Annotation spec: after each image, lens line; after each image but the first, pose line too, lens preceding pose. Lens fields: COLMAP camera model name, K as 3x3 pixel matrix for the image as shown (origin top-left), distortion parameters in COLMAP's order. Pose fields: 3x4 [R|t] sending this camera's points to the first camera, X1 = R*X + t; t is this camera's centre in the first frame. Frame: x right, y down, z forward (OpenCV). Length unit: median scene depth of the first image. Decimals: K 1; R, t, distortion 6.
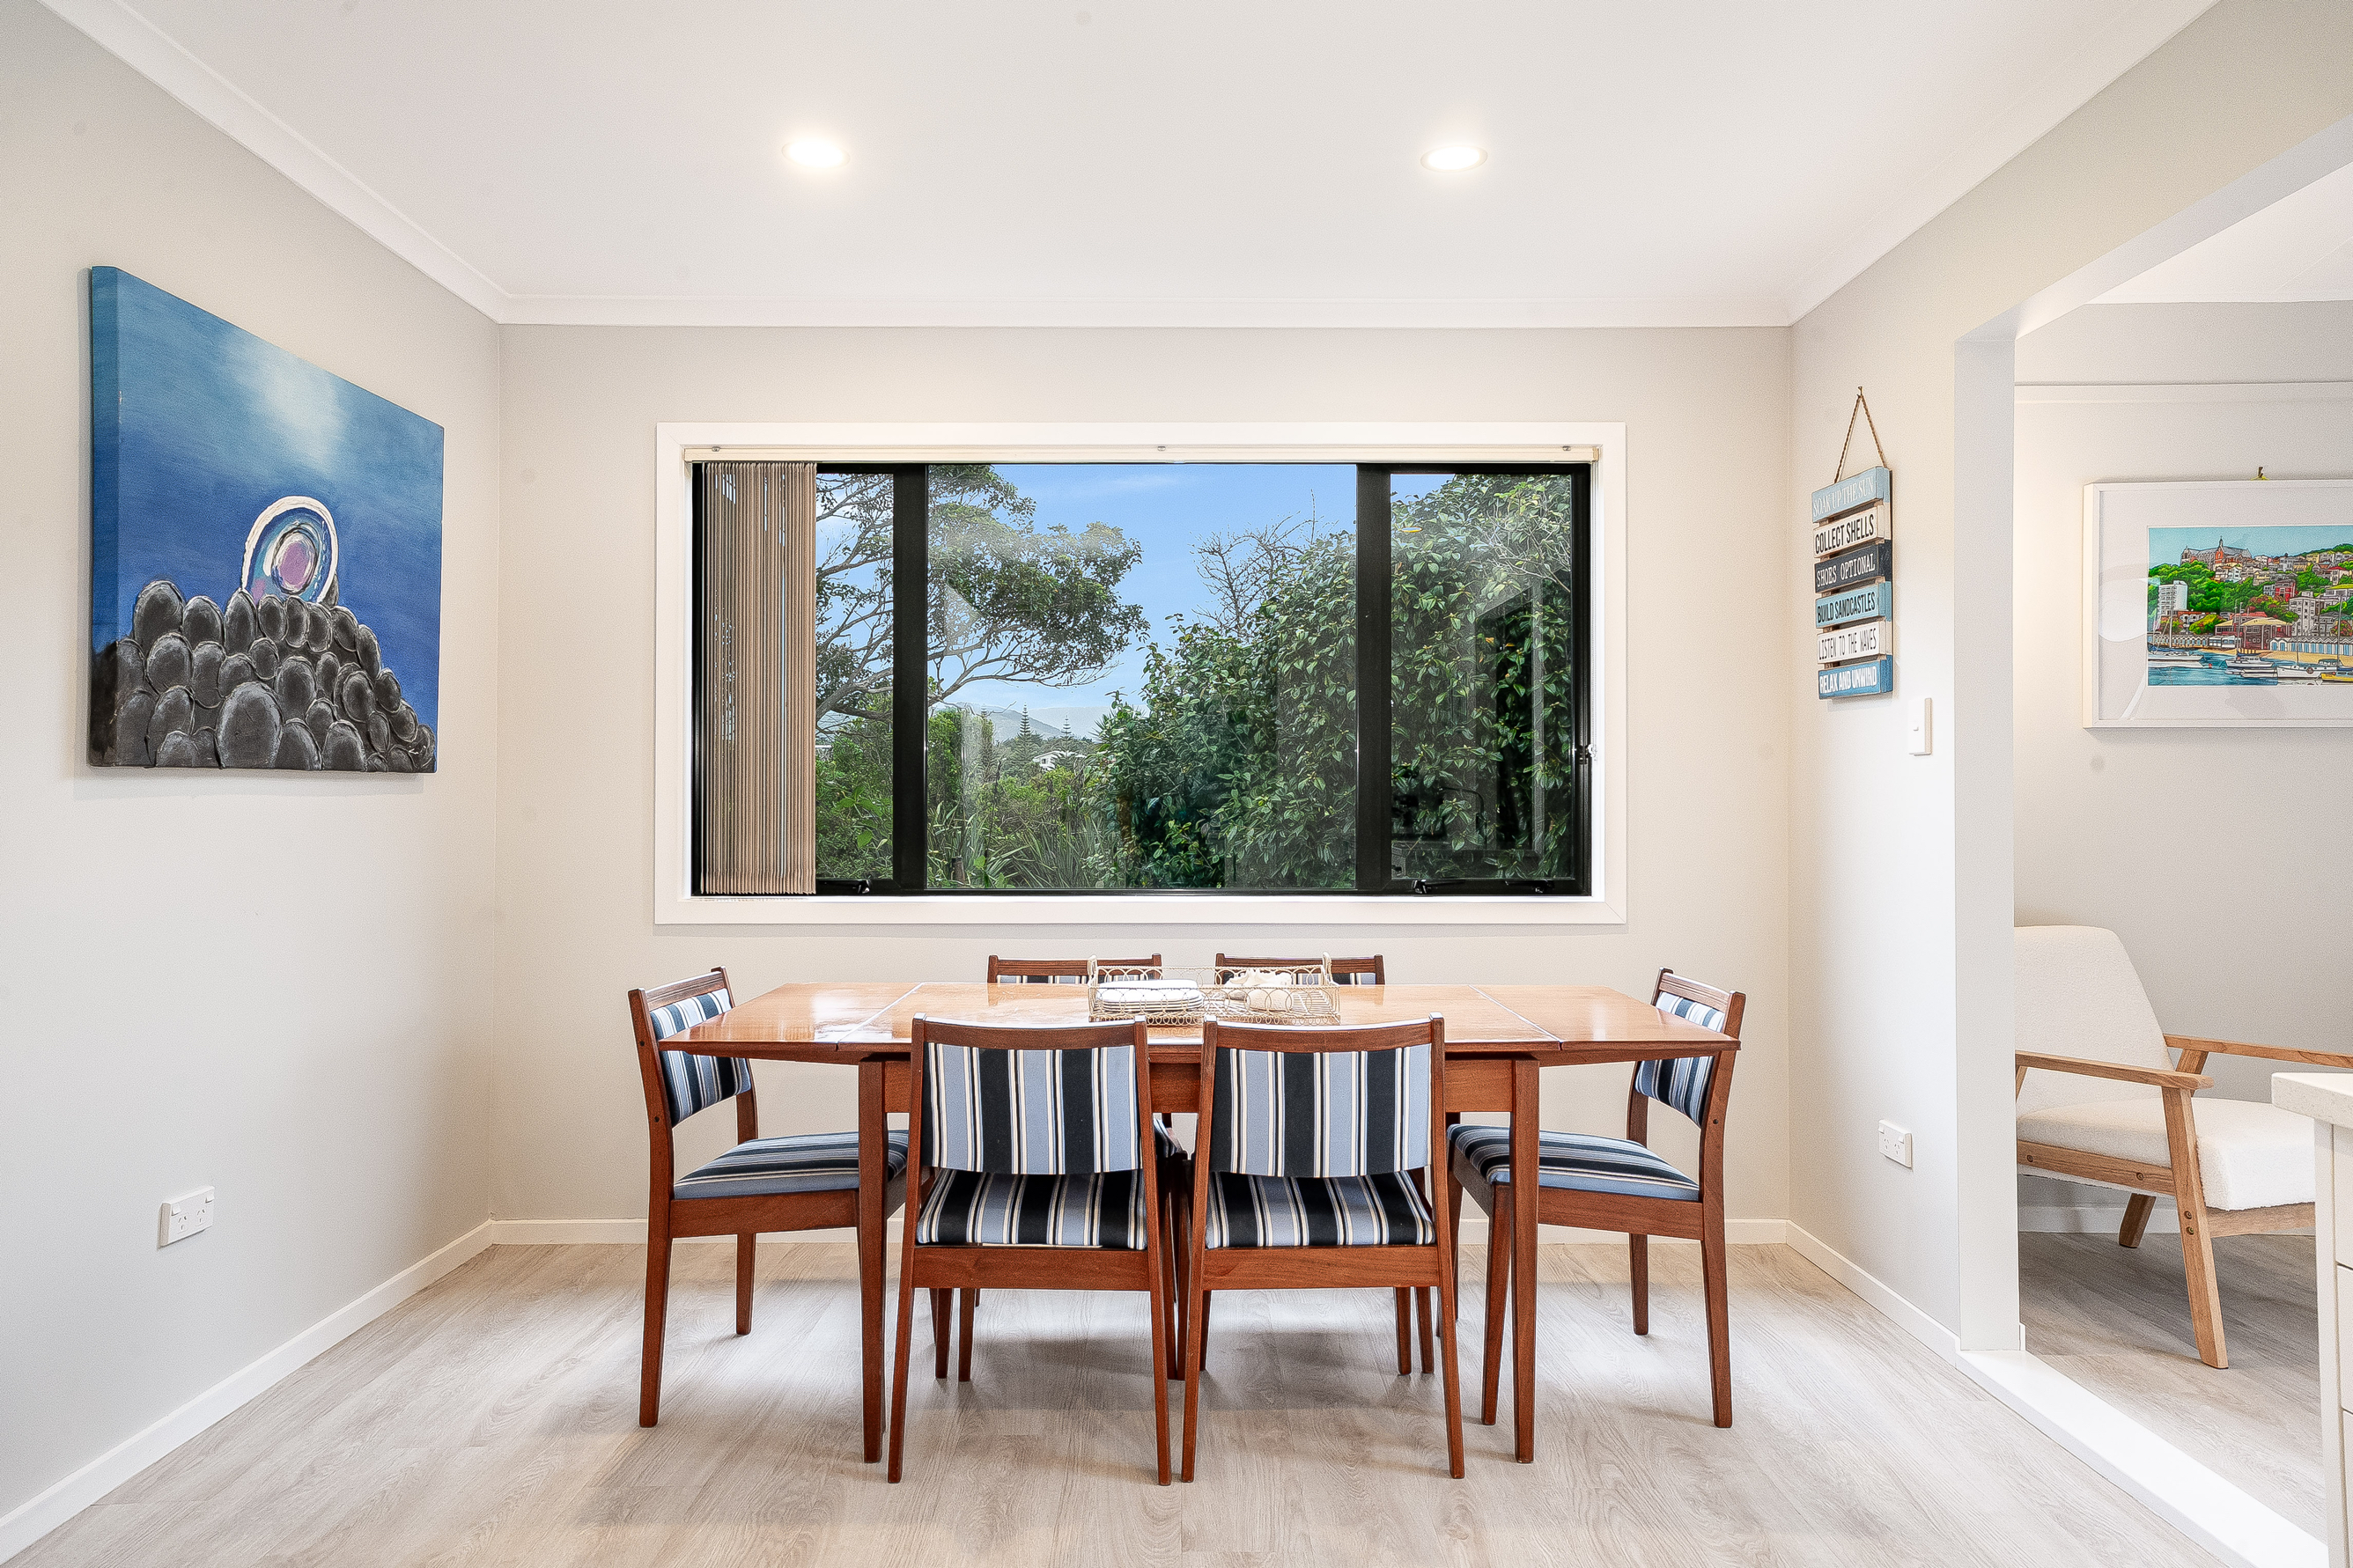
lens RADIAL K [[1433.3, 0, 1171.0], [0, 1433.3, 786.2], [0, 0, 1]] dist [0.003260, 0.000466]
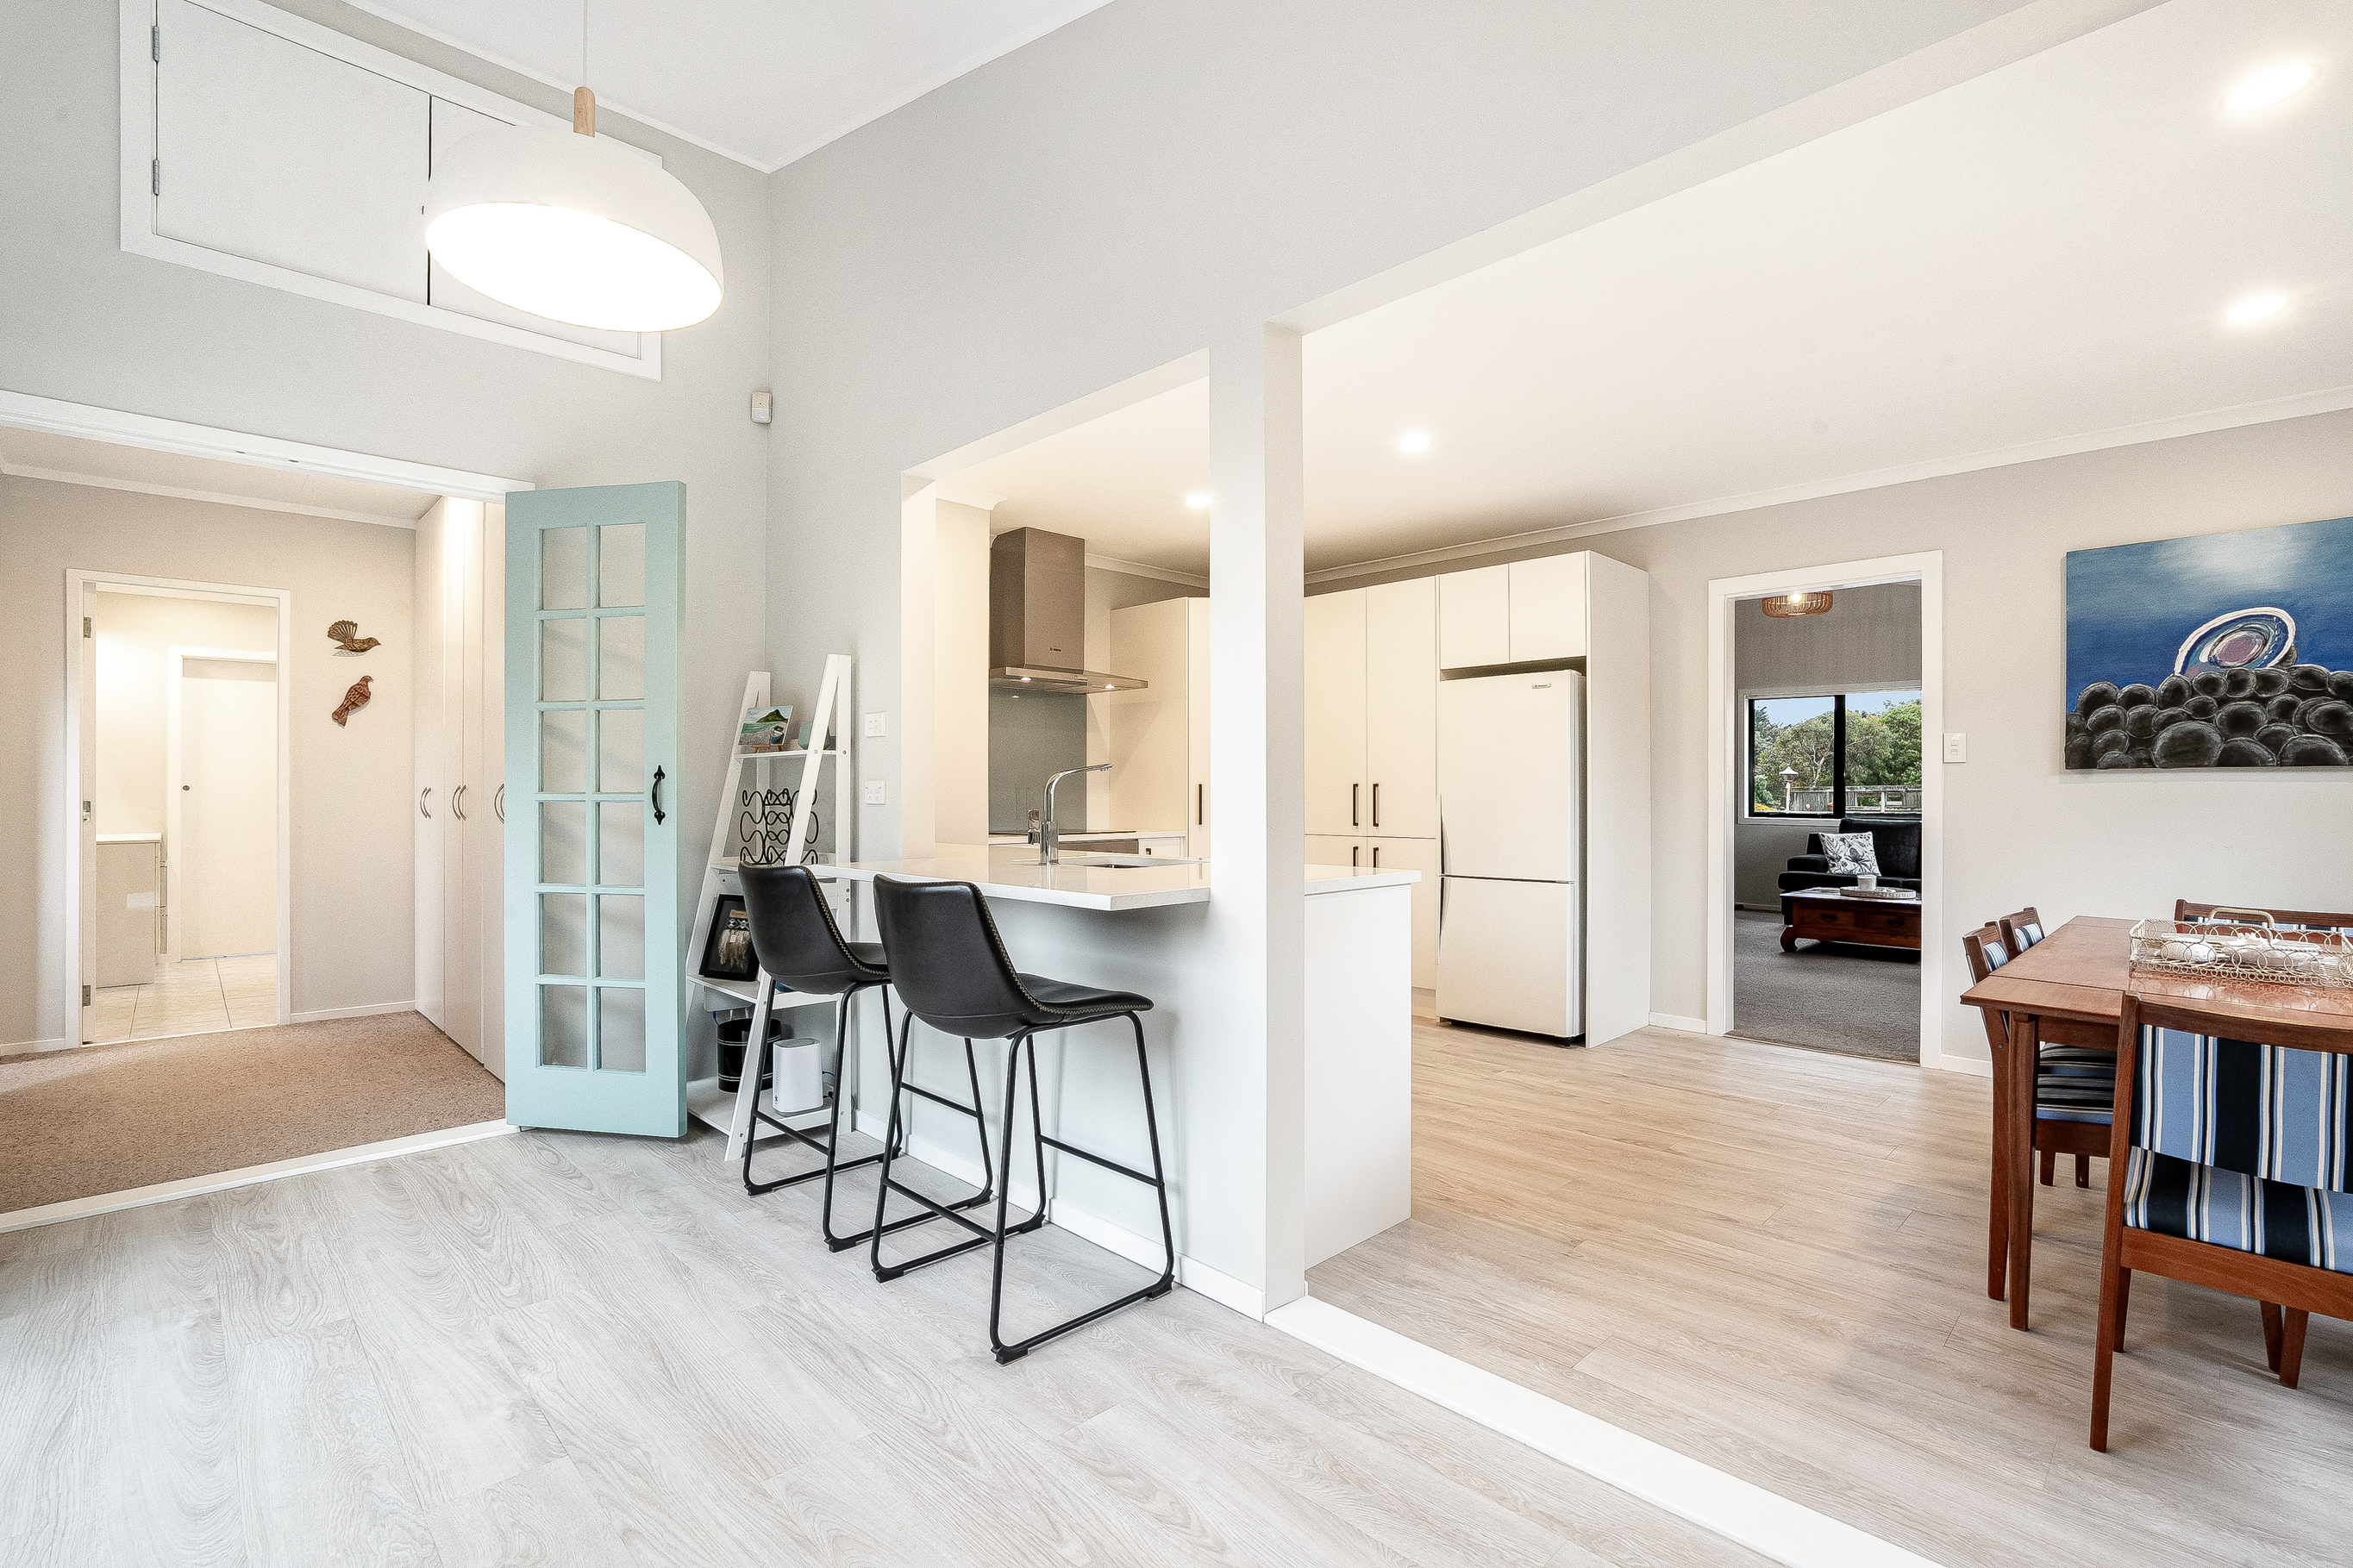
lens RADIAL K [[1053.5, 0, 1172.1], [0, 1053.5, 792.2], [0, 0, 1]] dist [-0.000112, -0.000009]
pose [[-0.717795, 0.003749, -0.696244, 1.265519], [0.005387, 0.999985, -0.000170, 0.013063], [0.696233, -0.003872, -0.717805, 1.051436]]
